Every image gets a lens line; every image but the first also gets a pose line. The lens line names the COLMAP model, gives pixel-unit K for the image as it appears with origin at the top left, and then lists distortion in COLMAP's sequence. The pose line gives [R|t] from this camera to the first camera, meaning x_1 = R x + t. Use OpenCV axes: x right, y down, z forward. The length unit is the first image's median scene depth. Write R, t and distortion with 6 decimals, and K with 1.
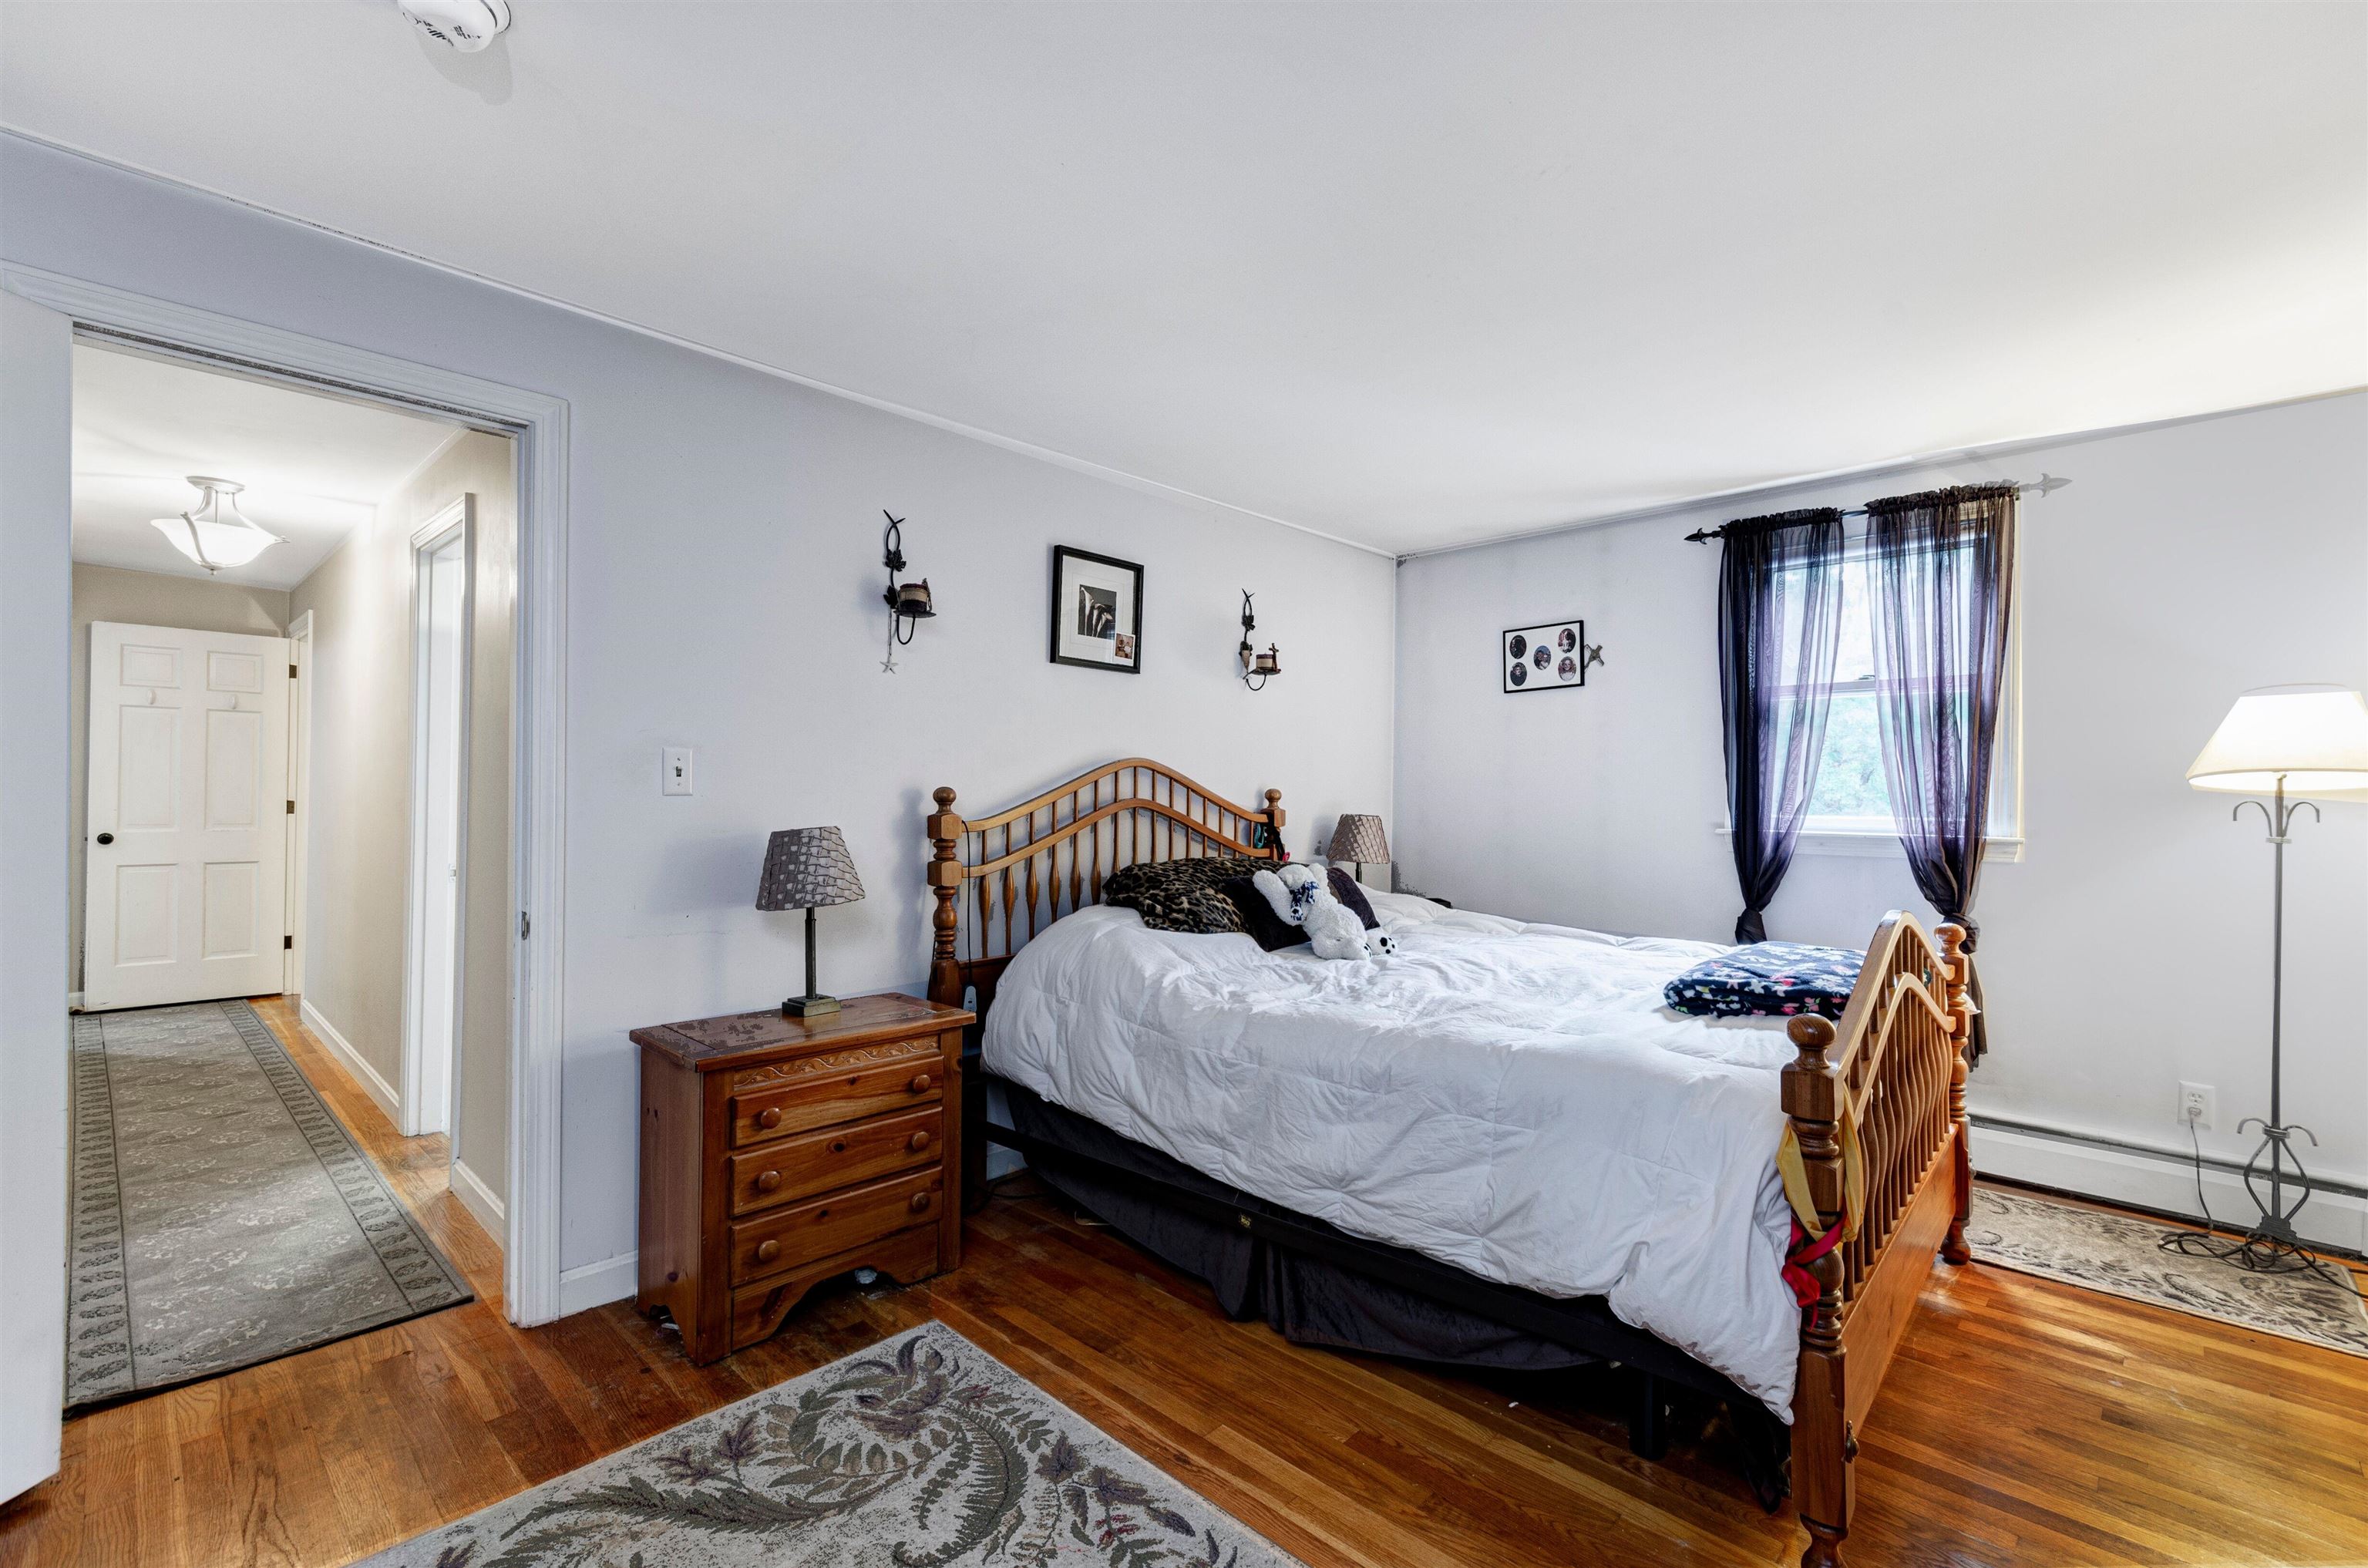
lens RADIAL K [[1050.5, 0, 1194.6], [0, 1050.5, 789.5], [0, 0, 1]] dist [-0.000176, -0.000059]
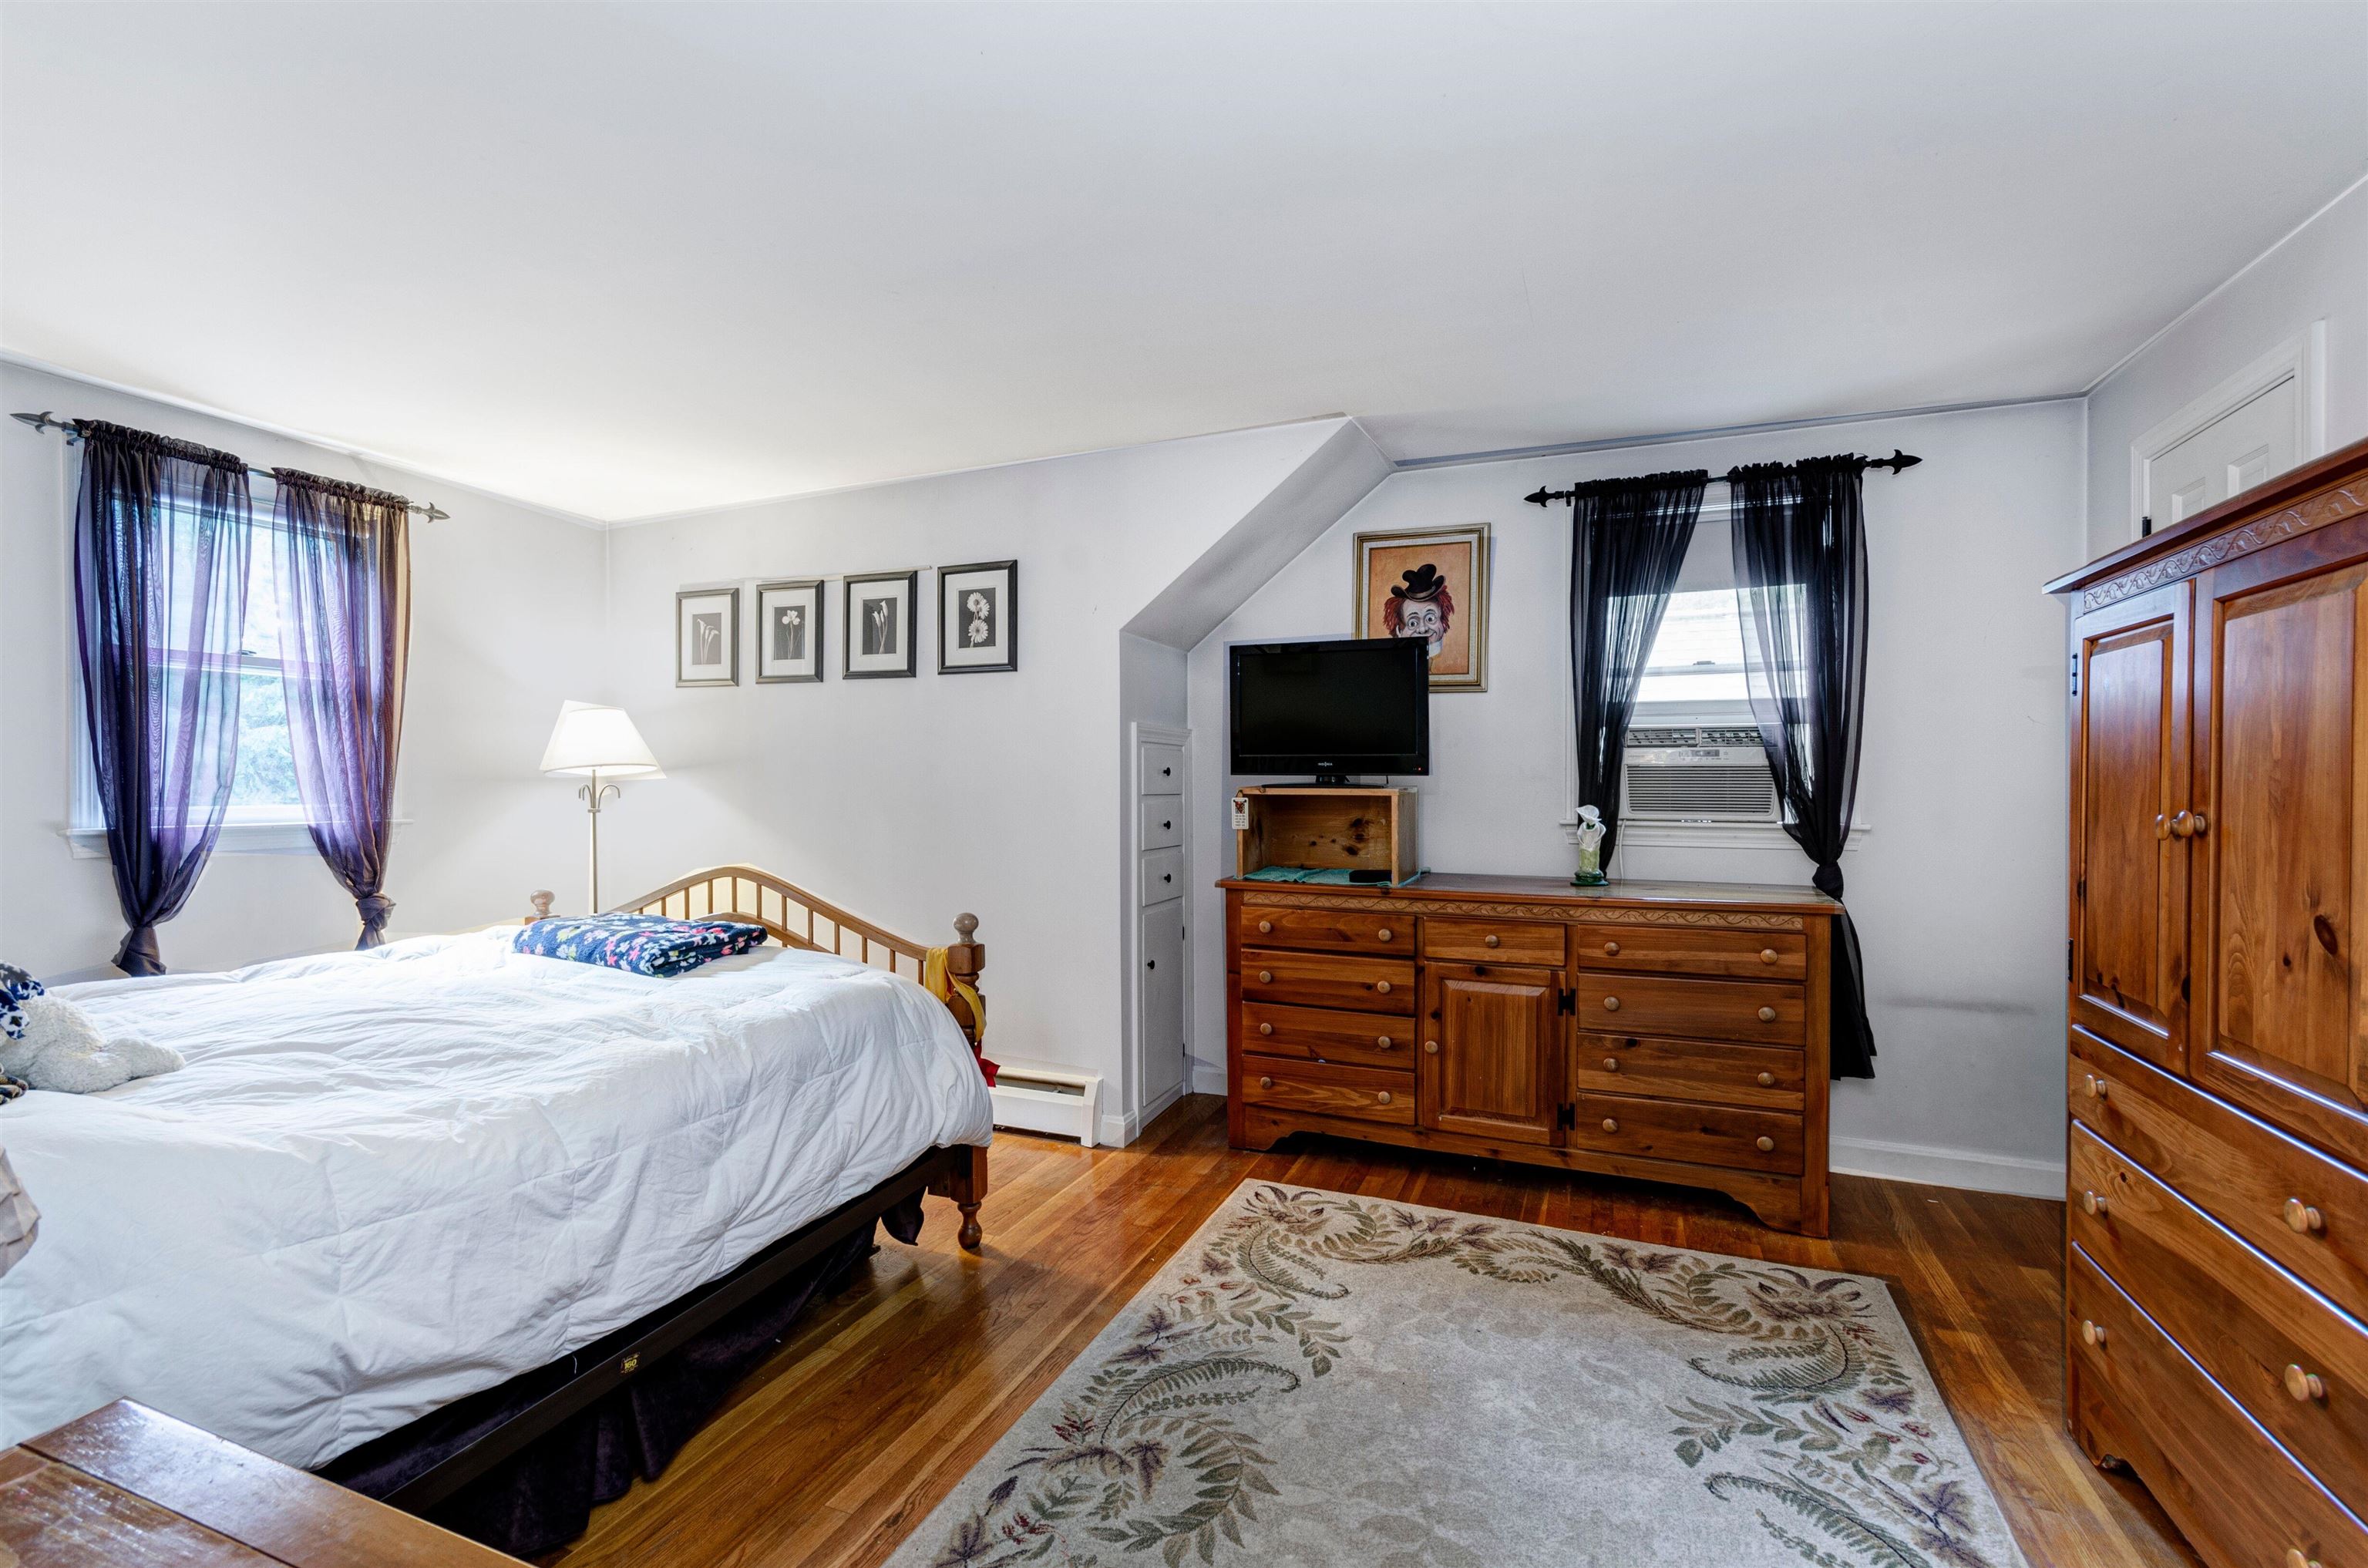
lens RADIAL K [[1050.5, 0, 1194.6], [0, 1050.5, 789.5], [0, 0, 1]] dist [-0.000176, -0.000059]
pose [[-0.391910, -0.021991, 0.919741, -0.559714], [-0.009252, 0.999758, 0.019962, -0.014288], [-0.919957, -0.000686, -0.392019, 0.636661]]
